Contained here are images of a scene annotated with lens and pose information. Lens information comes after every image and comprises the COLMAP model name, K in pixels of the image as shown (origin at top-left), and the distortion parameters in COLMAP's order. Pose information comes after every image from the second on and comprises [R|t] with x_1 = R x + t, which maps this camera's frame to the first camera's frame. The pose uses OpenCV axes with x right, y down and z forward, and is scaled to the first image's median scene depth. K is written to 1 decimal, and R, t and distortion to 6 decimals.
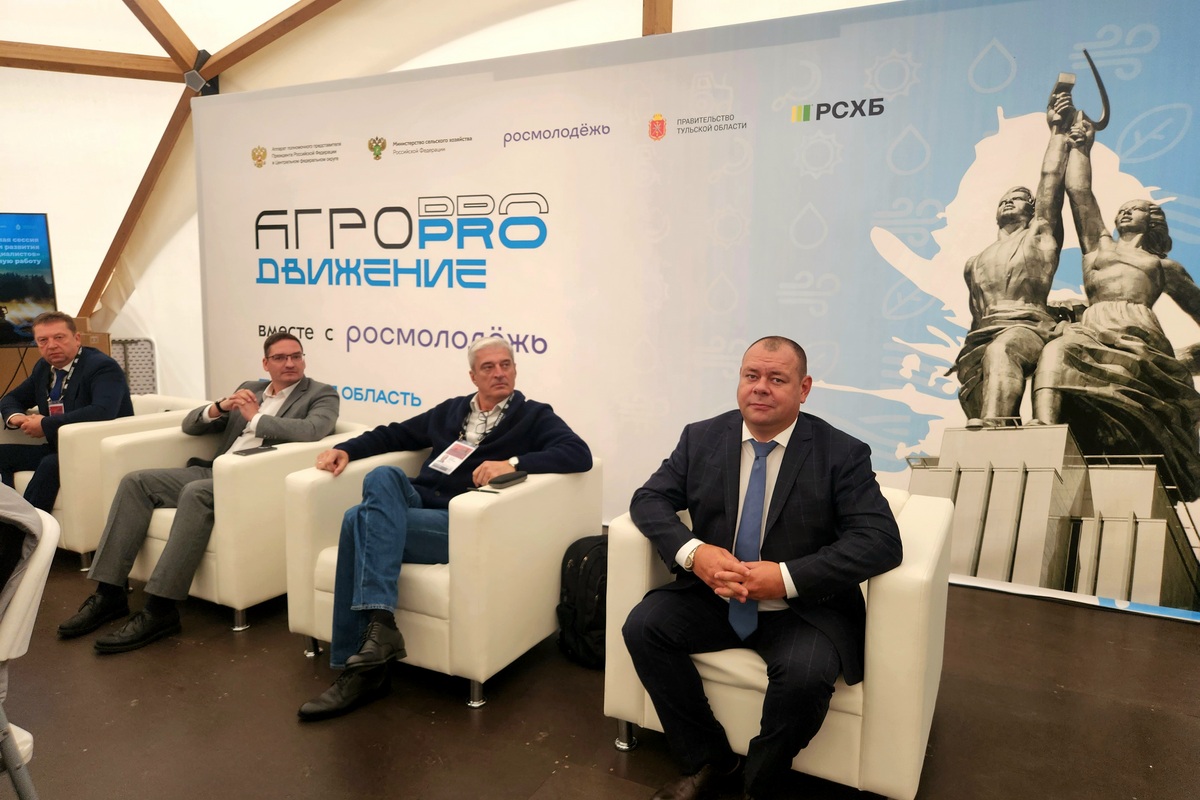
lens RADIAL K [[819.1, 0, 589.6], [0, 819.1, 409.2], [0, 0, 1]] dist [0.077948, -0.043698]
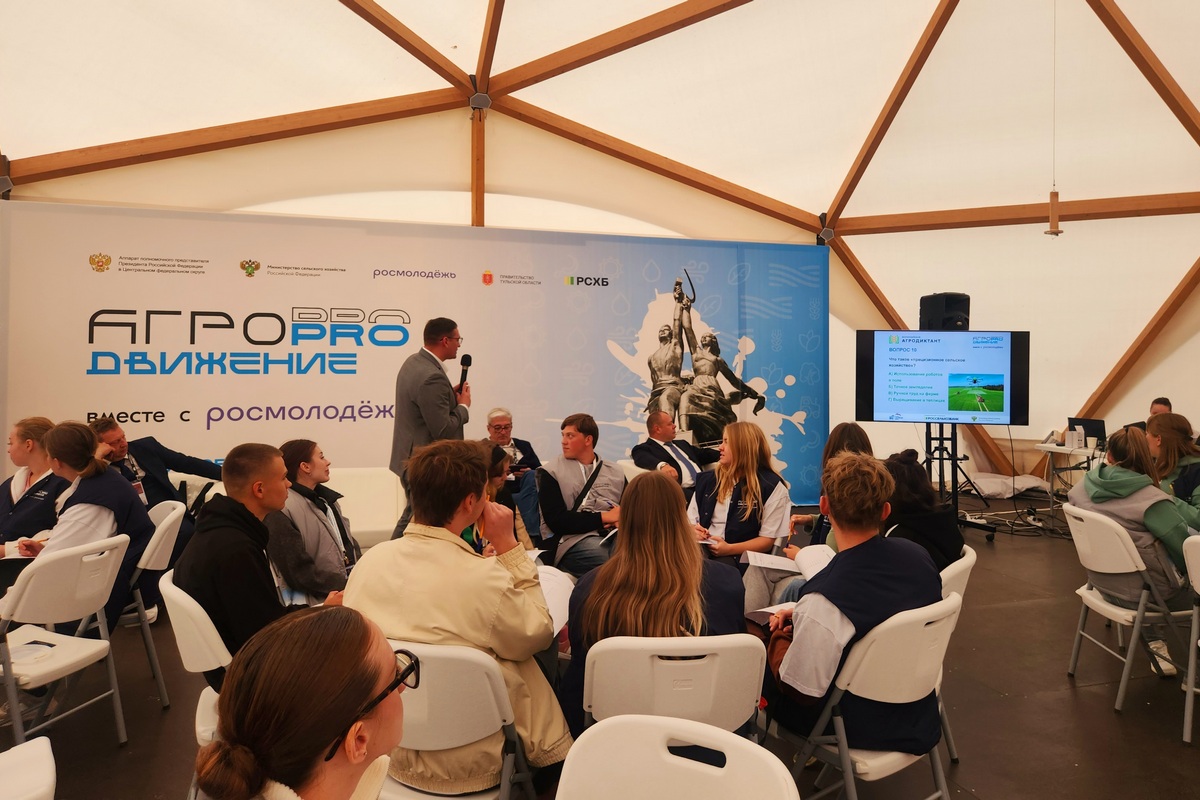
lens RADIAL K [[819.1, 0, 601.0], [0, 819.1, 389.6], [0, 0, 1]] dist [0.077948, -0.043698]
pose [[0.703547, -0.025396, 0.710195, -0.915602], [0.121026, 0.989044, -0.084525, 0.052907], [-0.700267, 0.145419, 0.698913, -0.293030]]
